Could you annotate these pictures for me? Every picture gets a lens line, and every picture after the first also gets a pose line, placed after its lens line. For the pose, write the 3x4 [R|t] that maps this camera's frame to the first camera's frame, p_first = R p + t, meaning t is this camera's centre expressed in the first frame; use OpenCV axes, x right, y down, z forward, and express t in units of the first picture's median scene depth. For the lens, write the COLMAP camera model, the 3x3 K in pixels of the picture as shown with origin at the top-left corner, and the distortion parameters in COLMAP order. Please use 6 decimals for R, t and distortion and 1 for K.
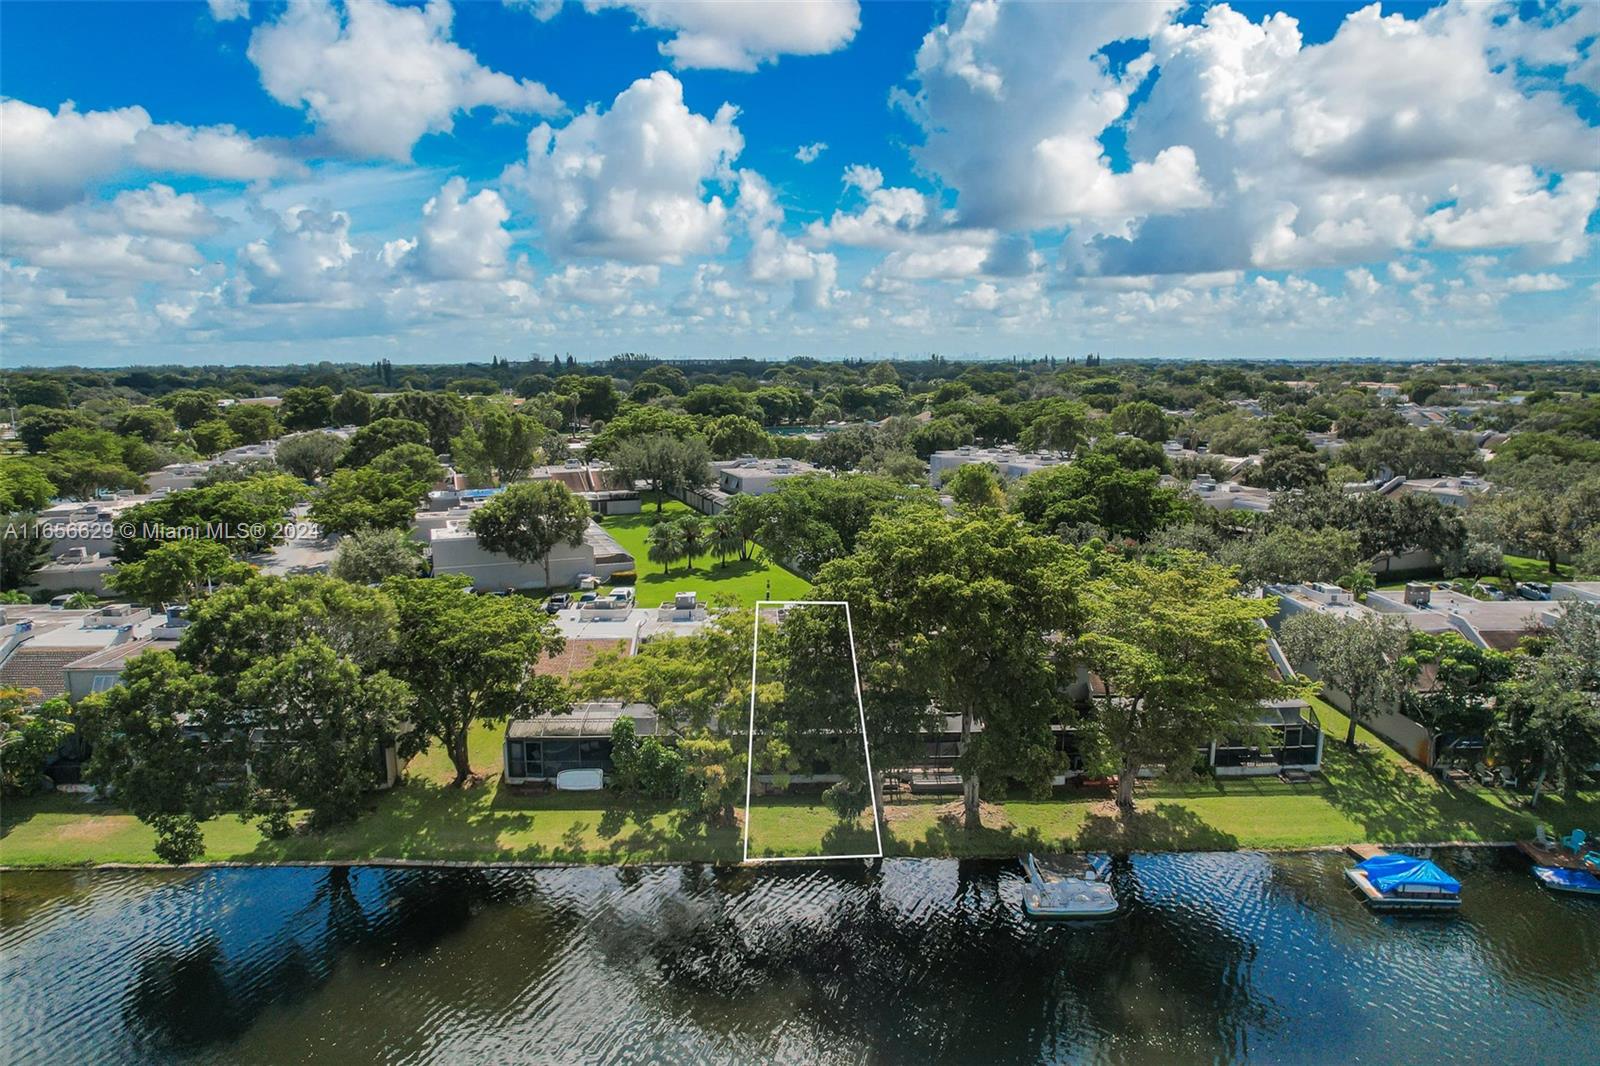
lens RADIAL K [[1020.7, 0, 804.4], [0, 1020.7, 537.7], [0, 0, 1]] dist [-0.081717, 0.073921]
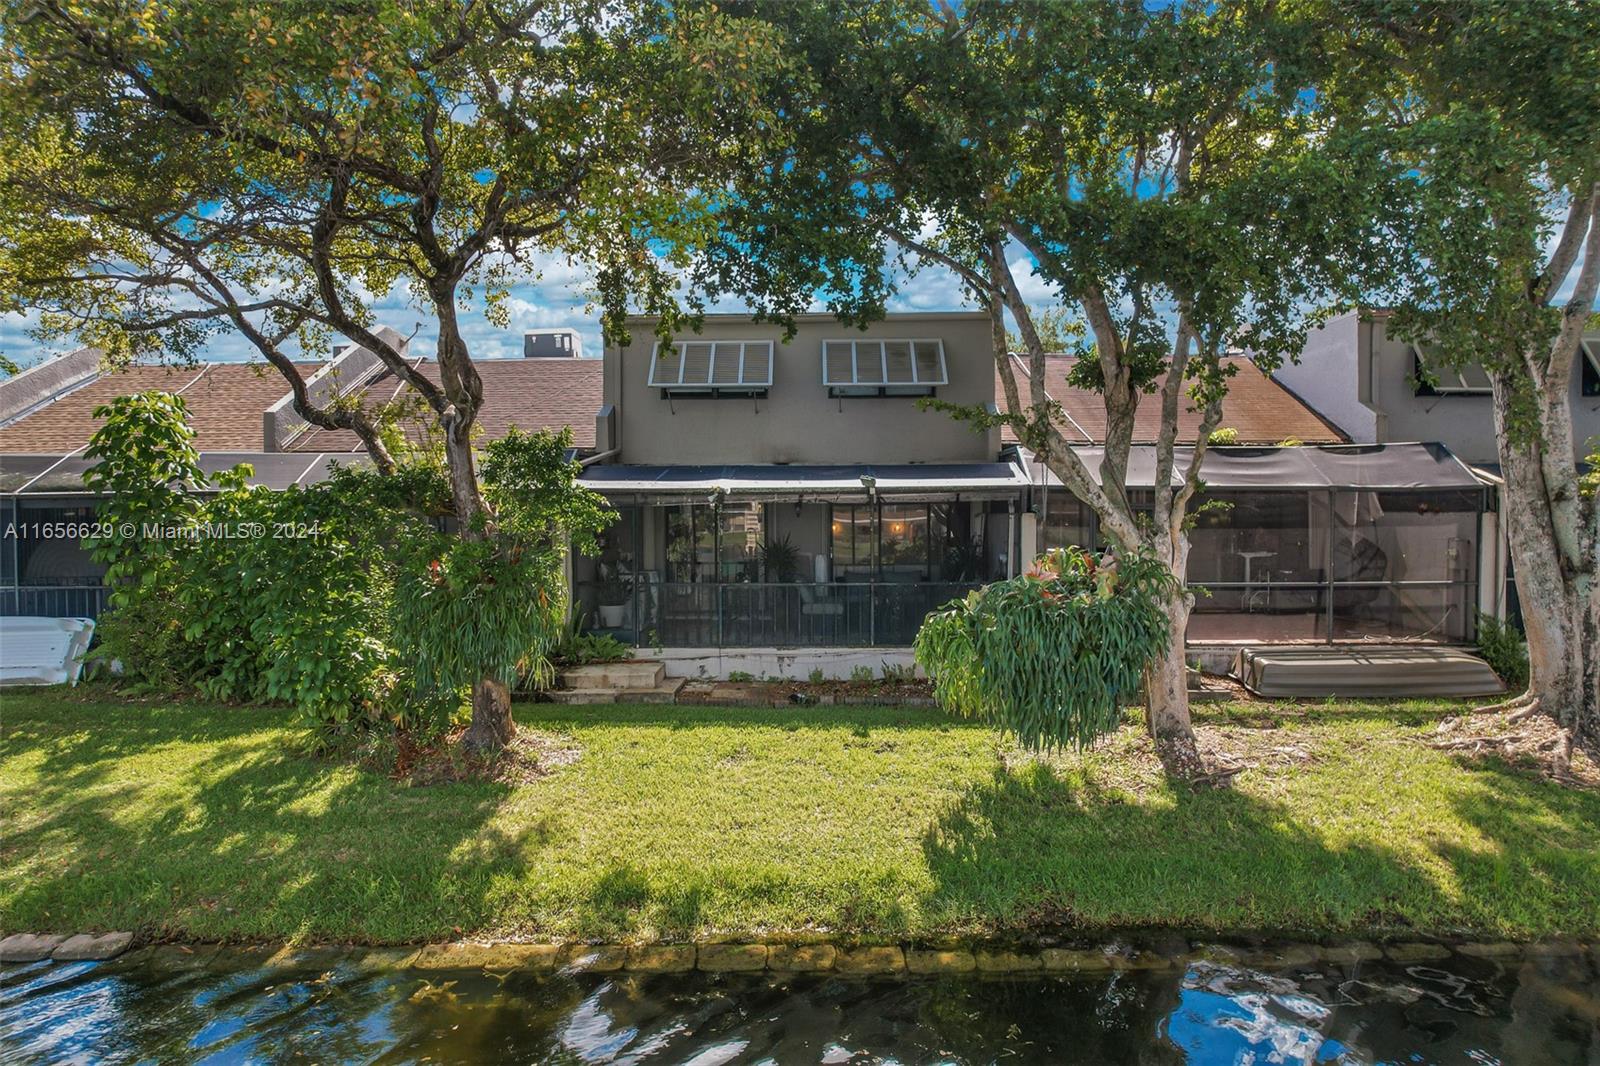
lens RADIAL K [[1020.7, 0, 804.4], [0, 1020.7, 537.7], [0, 0, 1]] dist [-0.081717, 0.073921]
pose [[0.999532, 0.001222, -0.030562, 0.001028], [-0.005827, 0.988509, -0.151049, 0.254801], [0.030026, 0.151157, 0.988054, 0.759297]]
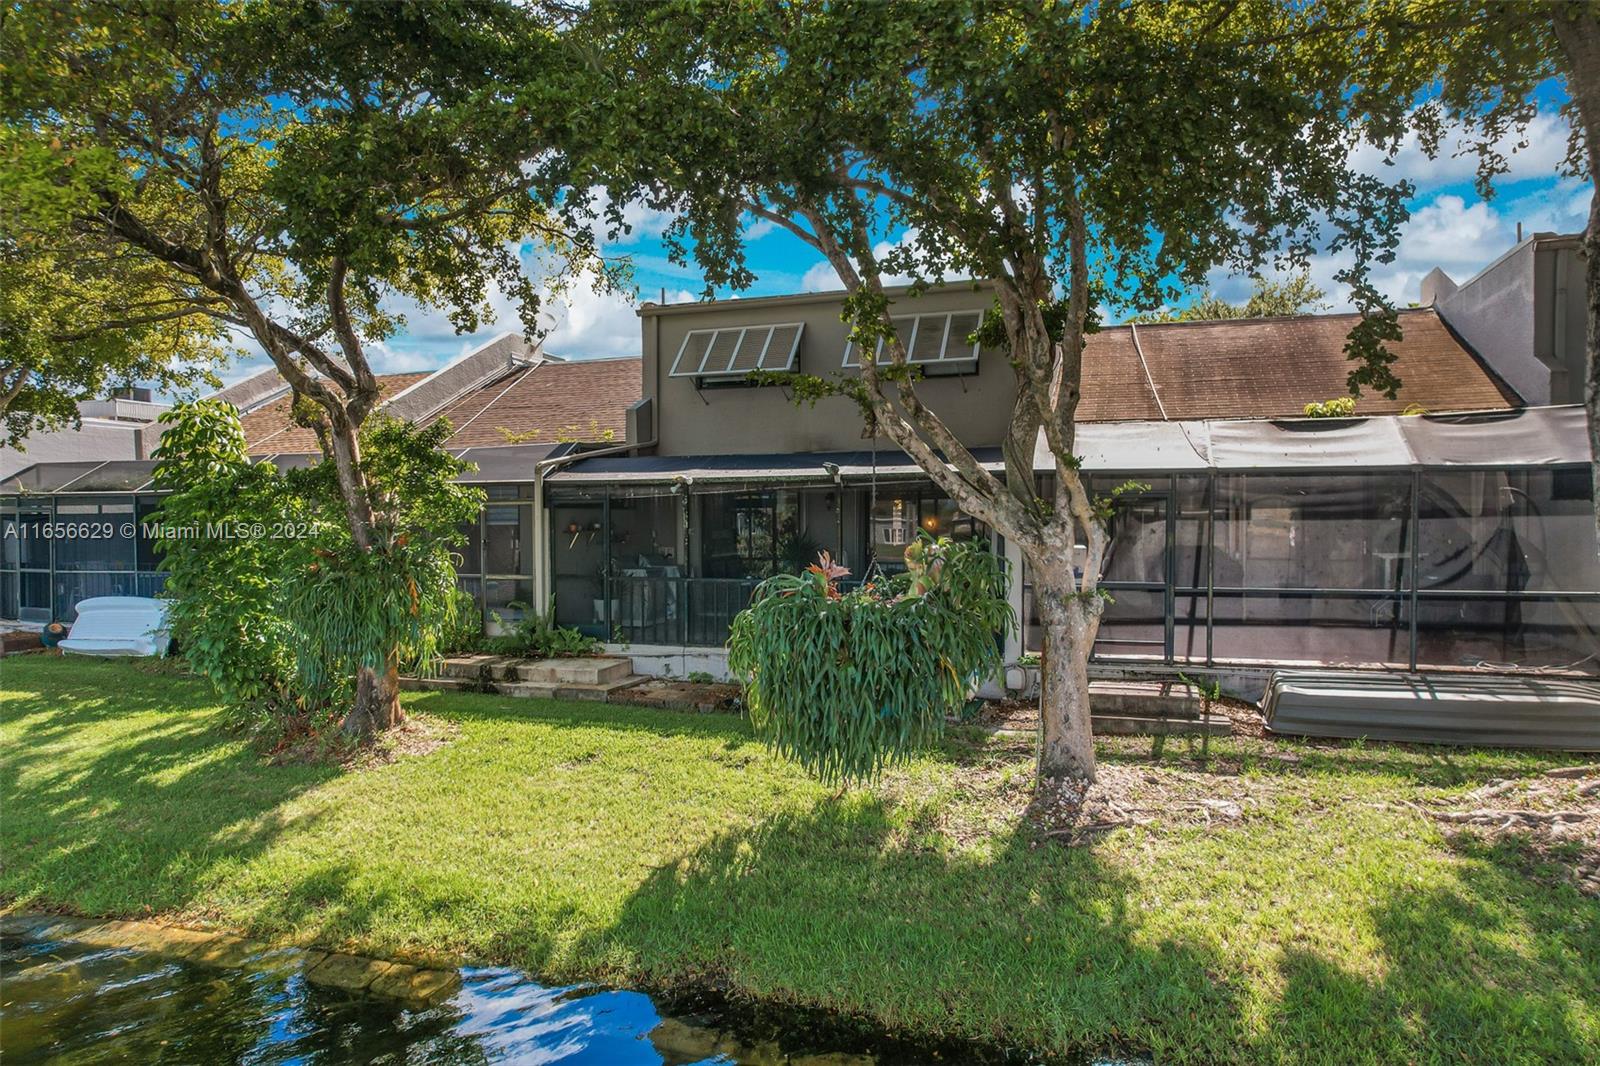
lens RADIAL K [[1020.7, 0, 804.4], [0, 1020.7, 537.7], [0, 0, 1]] dist [-0.081717, 0.073921]
pose [[0.941124, 0.004930, -0.338027, 0.087957], [-0.056326, 0.988204, -0.142409, 0.250747], [0.333337, 0.153064, 0.930300, 0.797541]]
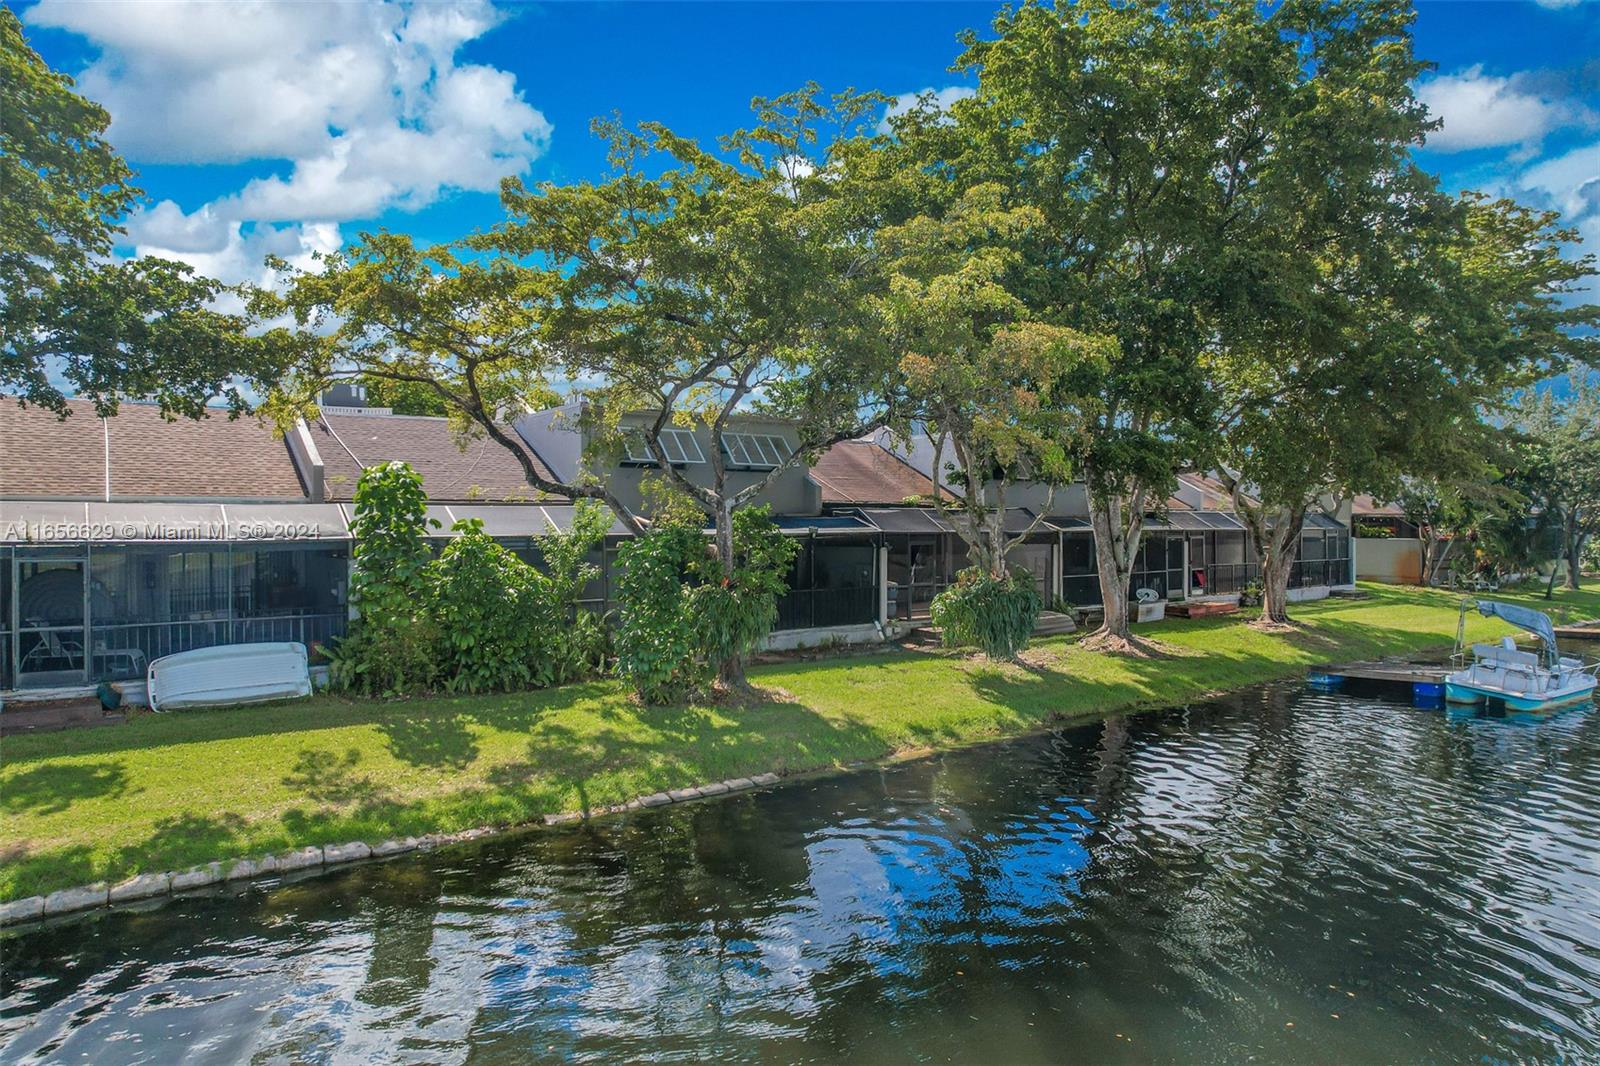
lens RADIAL K [[1020.7, 0, 804.4], [0, 1020.7, 537.7], [0, 0, 1]] dist [-0.081717, 0.073921]
pose [[0.821136, -0.005479, 0.570706, -0.259189], [0.099666, 0.985966, -0.133934, 0.263818], [-0.561963, 0.166858, 0.810158, 0.653490]]
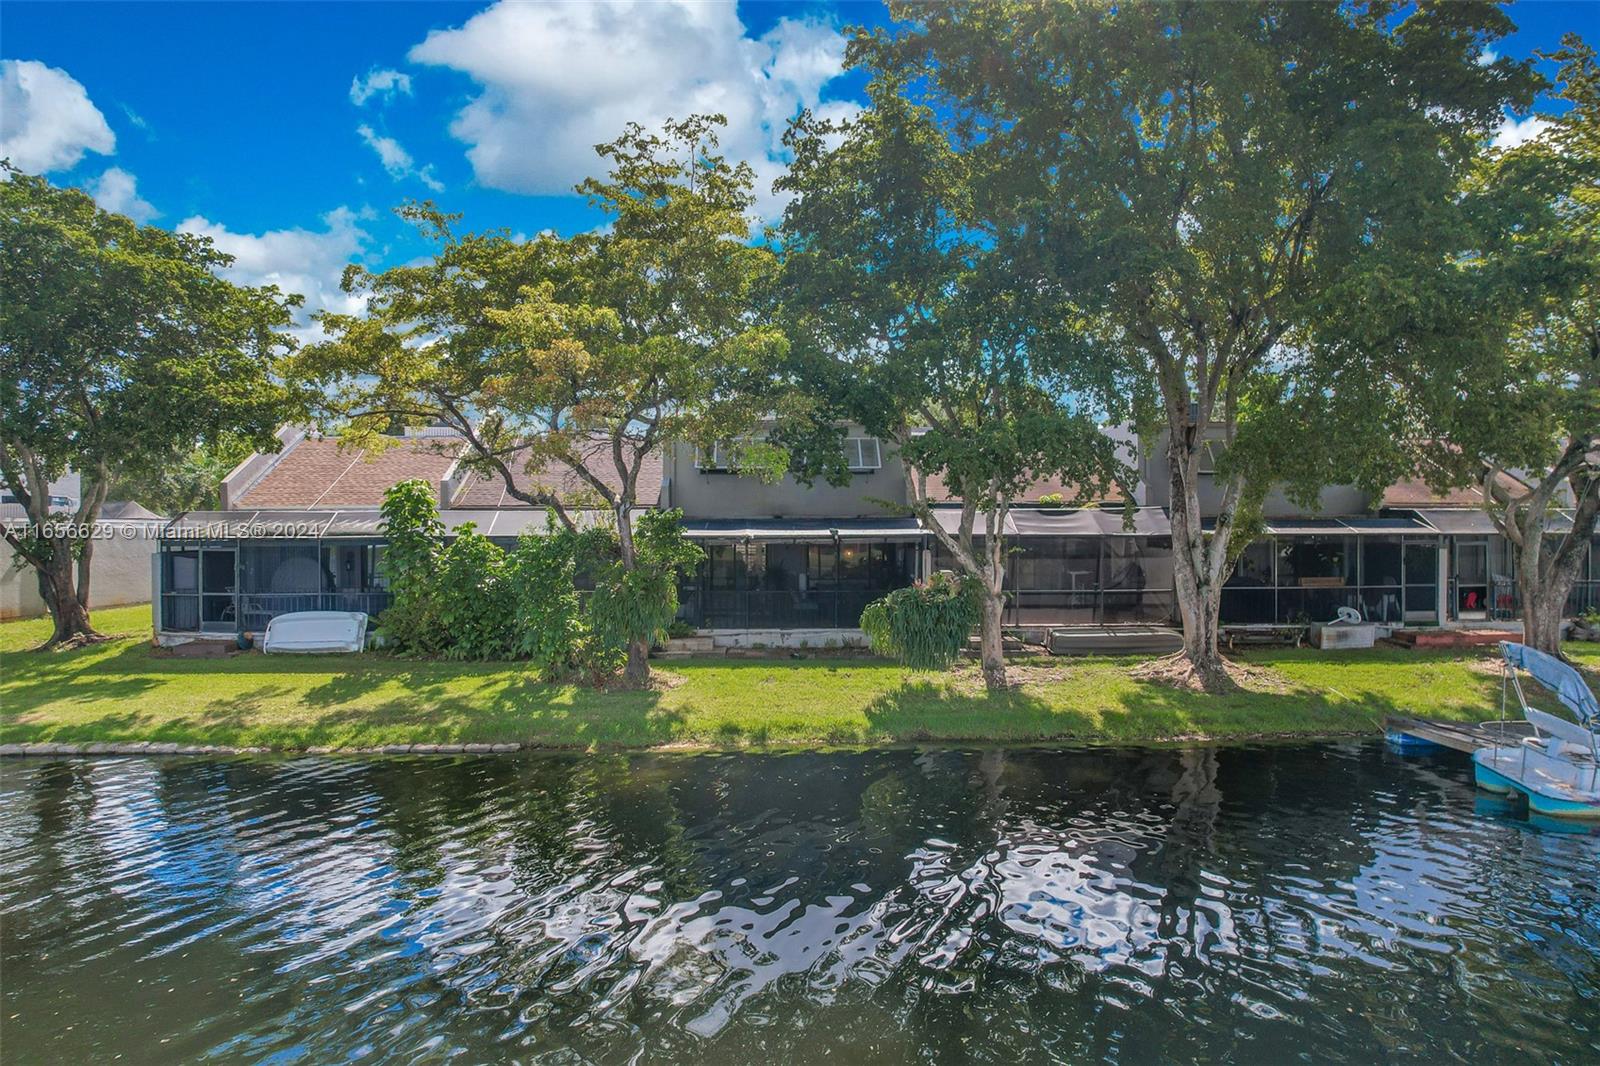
lens RADIAL K [[1020.7, 0, 804.4], [0, 1020.7, 537.7], [0, 0, 1]] dist [-0.081717, 0.073921]
pose [[0.999720, 0.002744, 0.023511, -0.014965], [0.001089, 0.986873, -0.161497, 0.277346], [-0.023645, 0.161477, 0.986593, 0.563312]]
